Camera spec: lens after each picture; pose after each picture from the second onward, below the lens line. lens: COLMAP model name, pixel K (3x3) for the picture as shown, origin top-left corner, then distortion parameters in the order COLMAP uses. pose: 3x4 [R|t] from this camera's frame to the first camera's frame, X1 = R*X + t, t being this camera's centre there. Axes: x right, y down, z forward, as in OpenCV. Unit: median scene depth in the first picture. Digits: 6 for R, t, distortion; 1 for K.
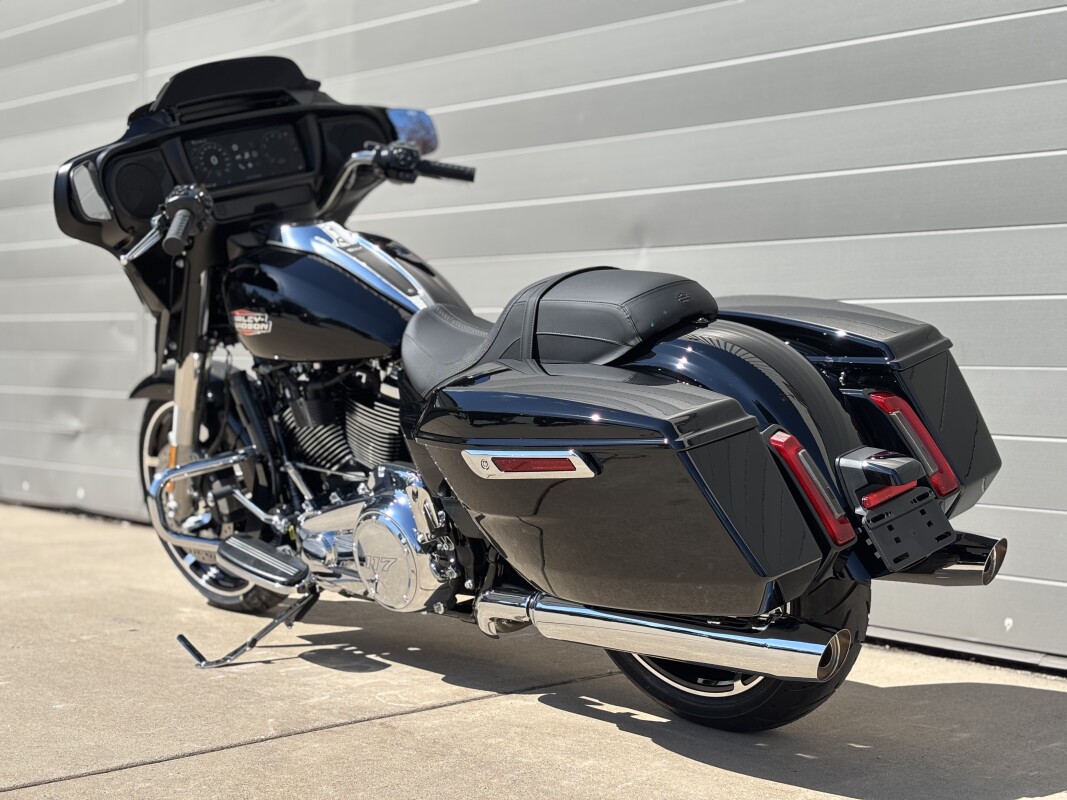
lens RADIAL K [[1604.7, 0, 530.3], [0, 1604.7, 399.9], [0, 0, 1]] dist [0.118668, 0.000000]
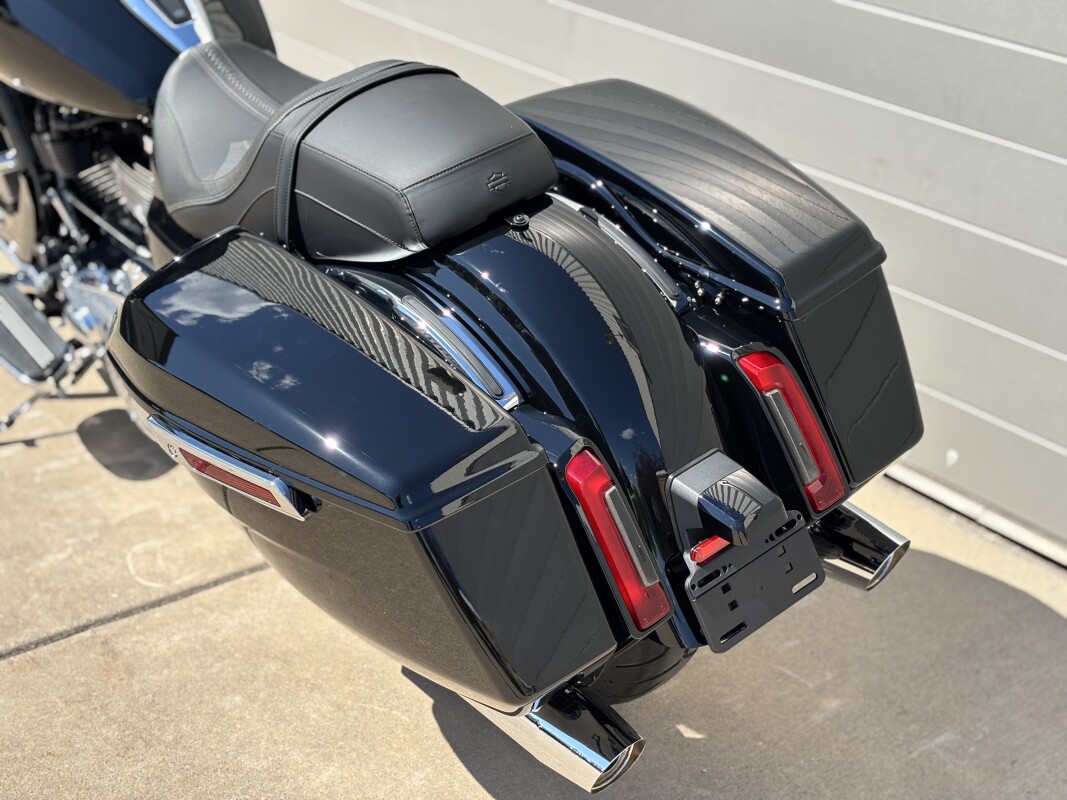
lens RADIAL K [[1604.7, 0, 538.1], [0, 1604.7, 401.7], [0, 0, 1]] dist [0.118668, 0.000000]
pose [[0.996698, 0.078109, -0.022179, 0.136368], [-0.062697, 0.913912, 0.401041, -0.253922], [0.051595, -0.398326, 0.915791, 0.342670]]
